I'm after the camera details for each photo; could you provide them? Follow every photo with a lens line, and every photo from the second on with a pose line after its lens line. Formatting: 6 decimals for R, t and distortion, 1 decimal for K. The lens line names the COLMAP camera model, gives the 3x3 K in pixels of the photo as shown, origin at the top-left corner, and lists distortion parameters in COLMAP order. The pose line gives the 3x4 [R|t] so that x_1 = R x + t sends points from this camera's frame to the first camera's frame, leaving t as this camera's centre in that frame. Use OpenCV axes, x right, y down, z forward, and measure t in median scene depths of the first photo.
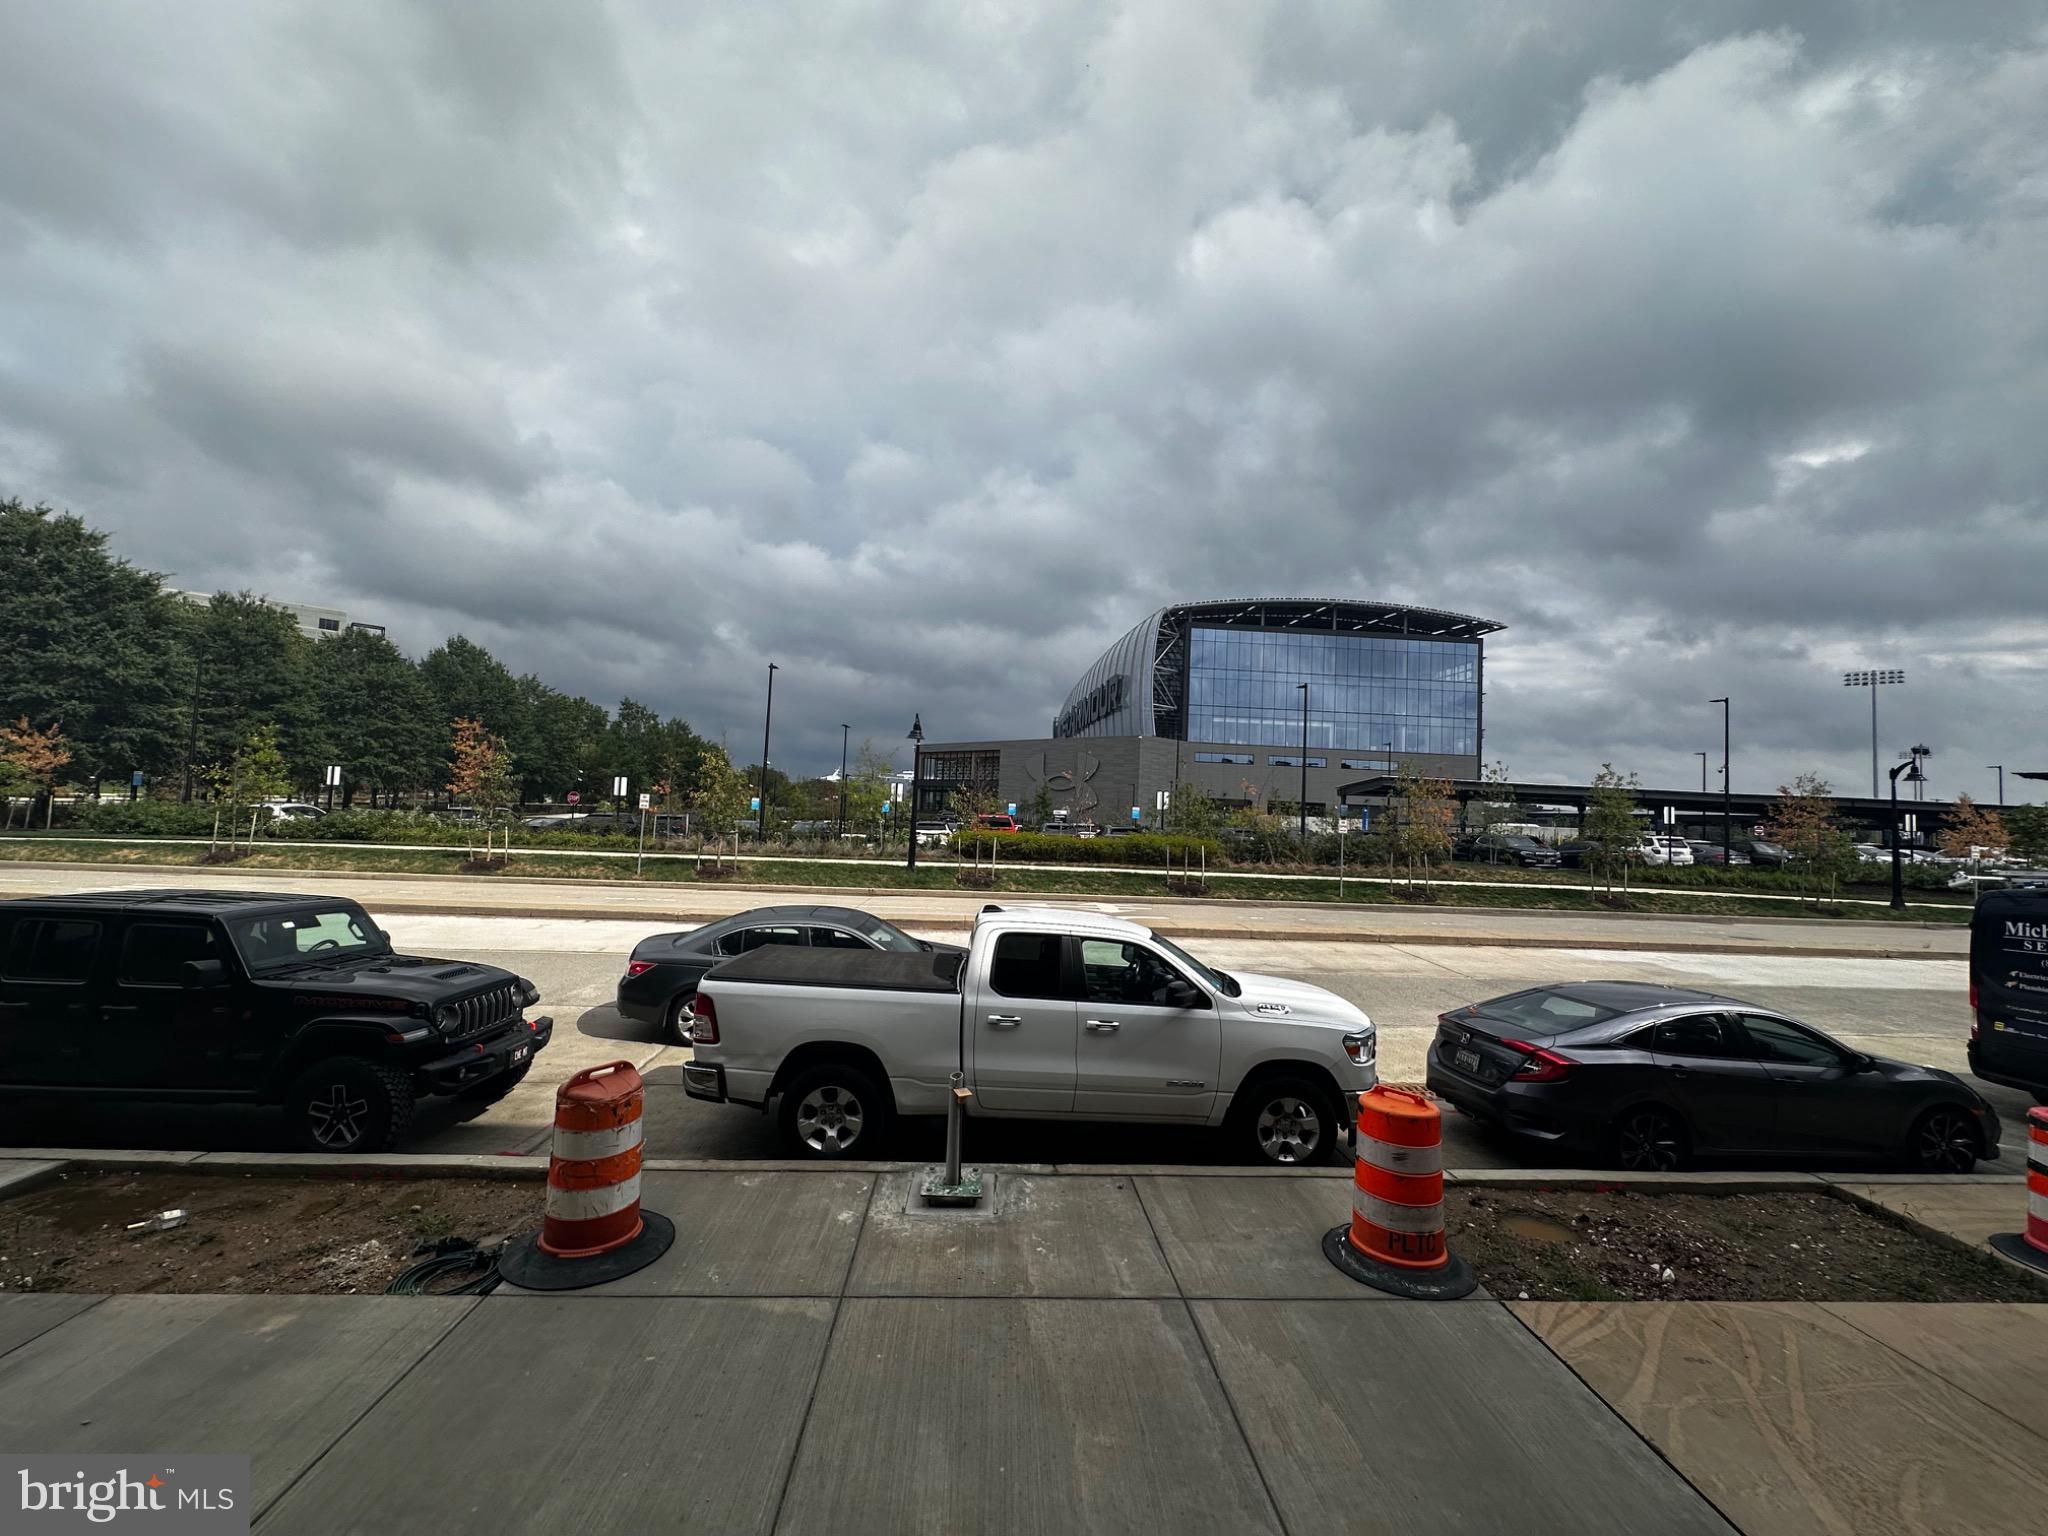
lens RADIAL K [[824.0, 0, 1024.0], [0, 824.0, 768.0], [0, 0, 1]] dist [0.001249, 0.000097]
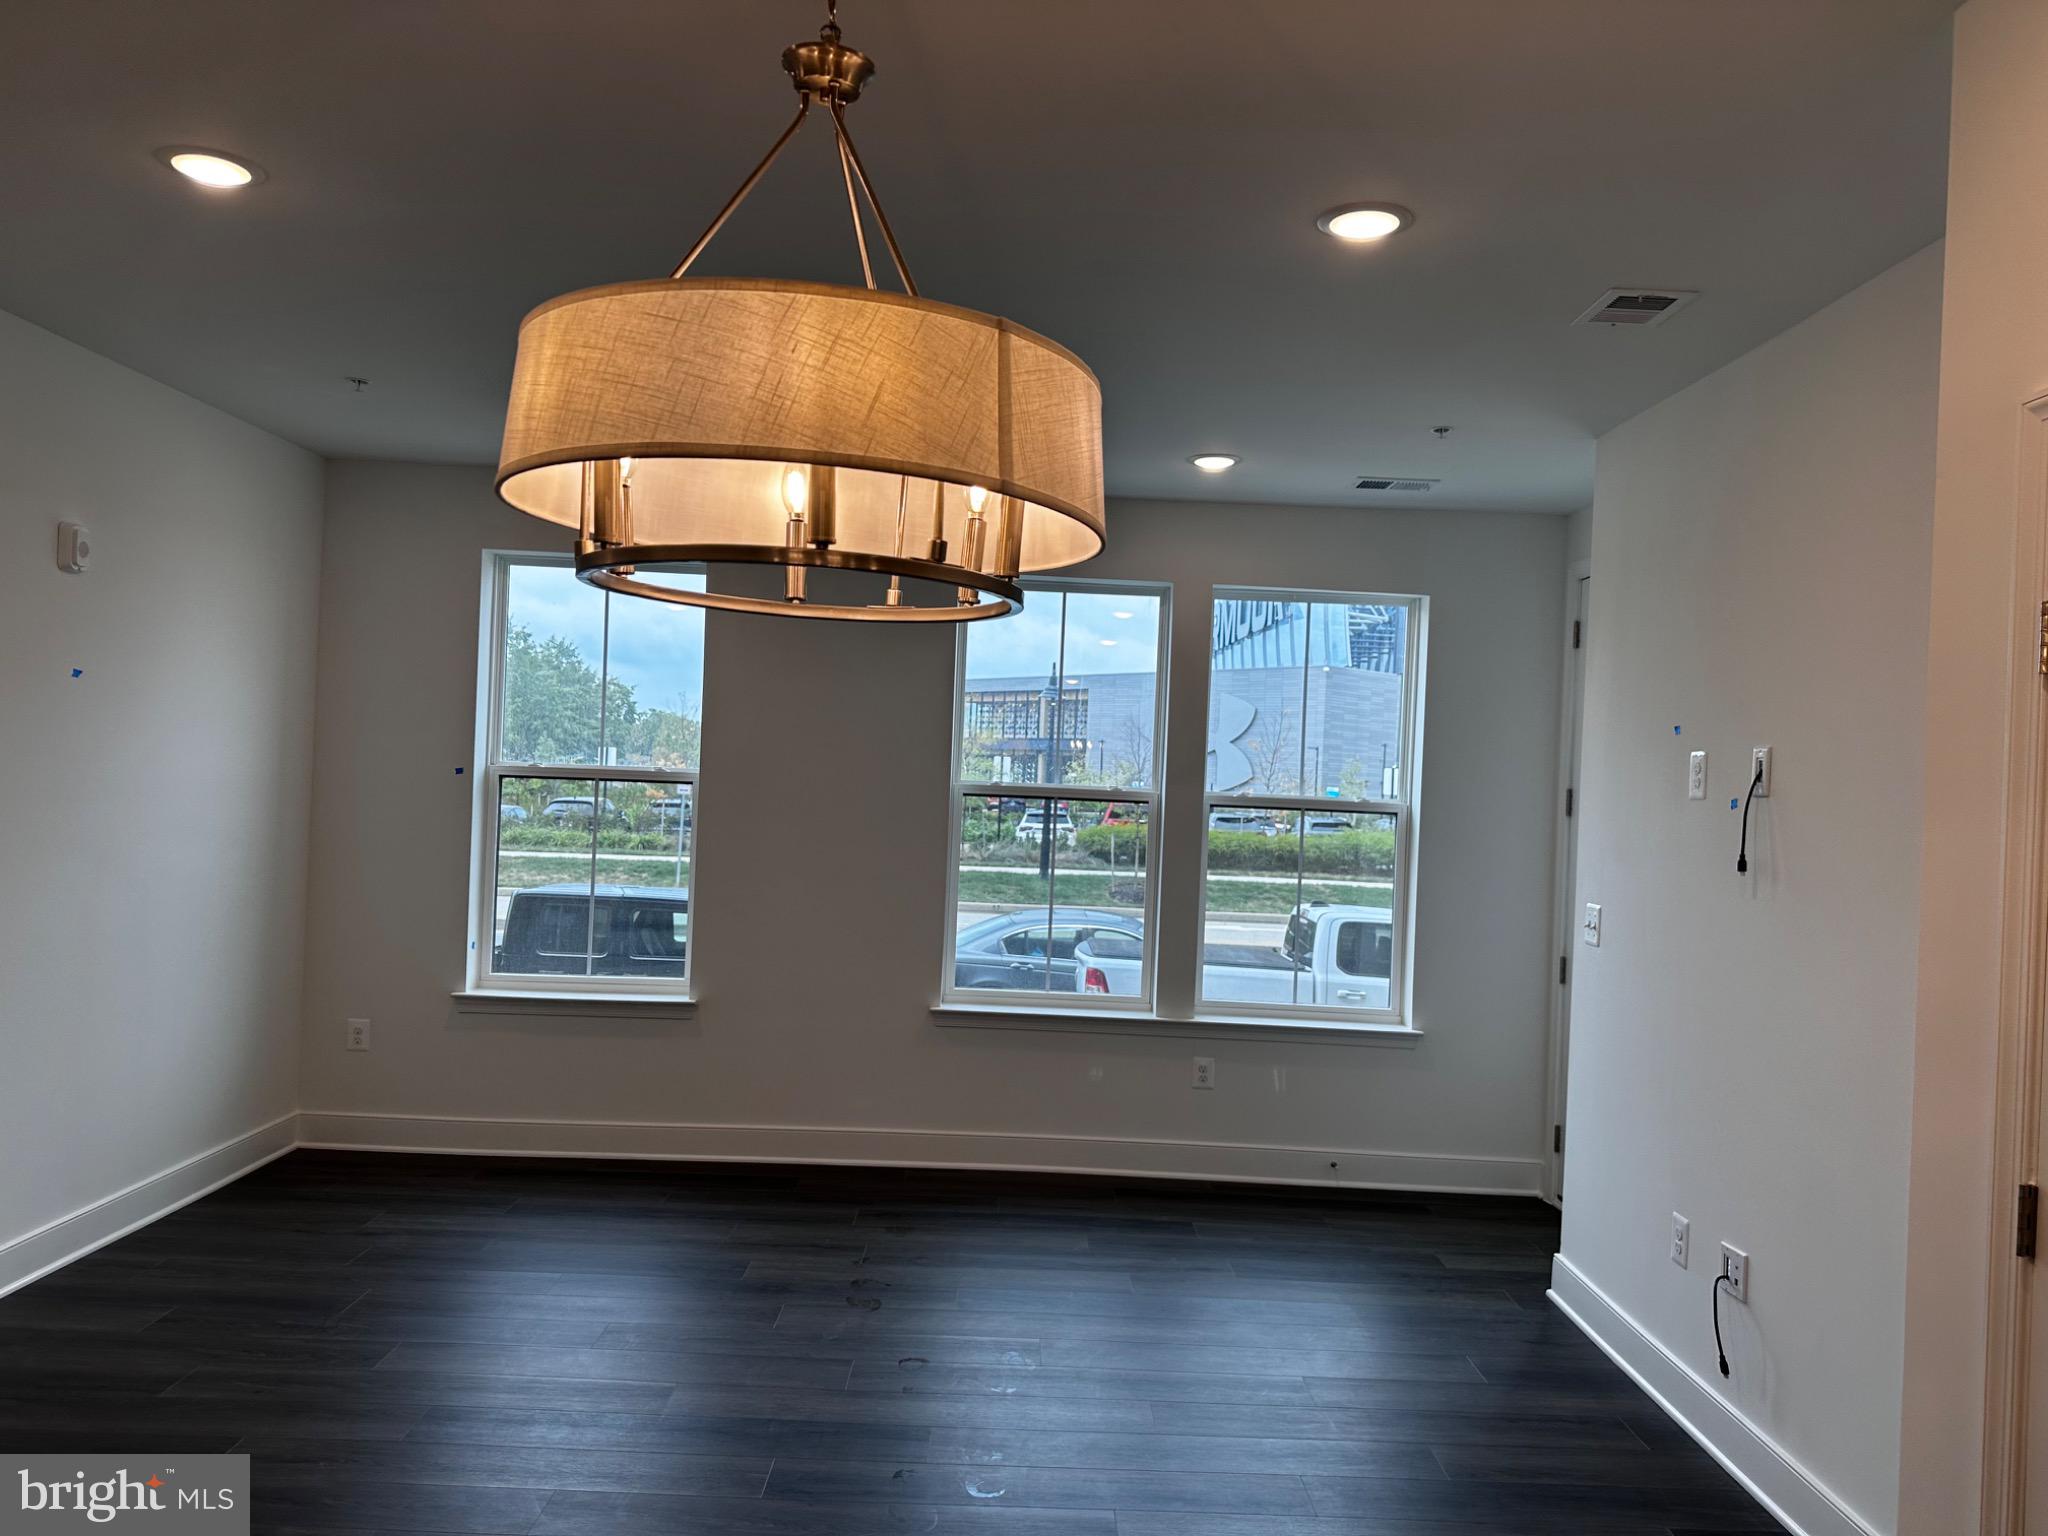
lens RADIAL K [[1446.3, 0, 1024.0], [0, 1446.3, 768.0], [0, 0, 1]] dist [0.070874, -0.098599]
pose [[0.998755, -0.000543, -0.049882, -0.080463], [0.002521, 0.999213, 0.039592, -0.021500], [0.049821, -0.039668, 0.997970, -0.228290]]
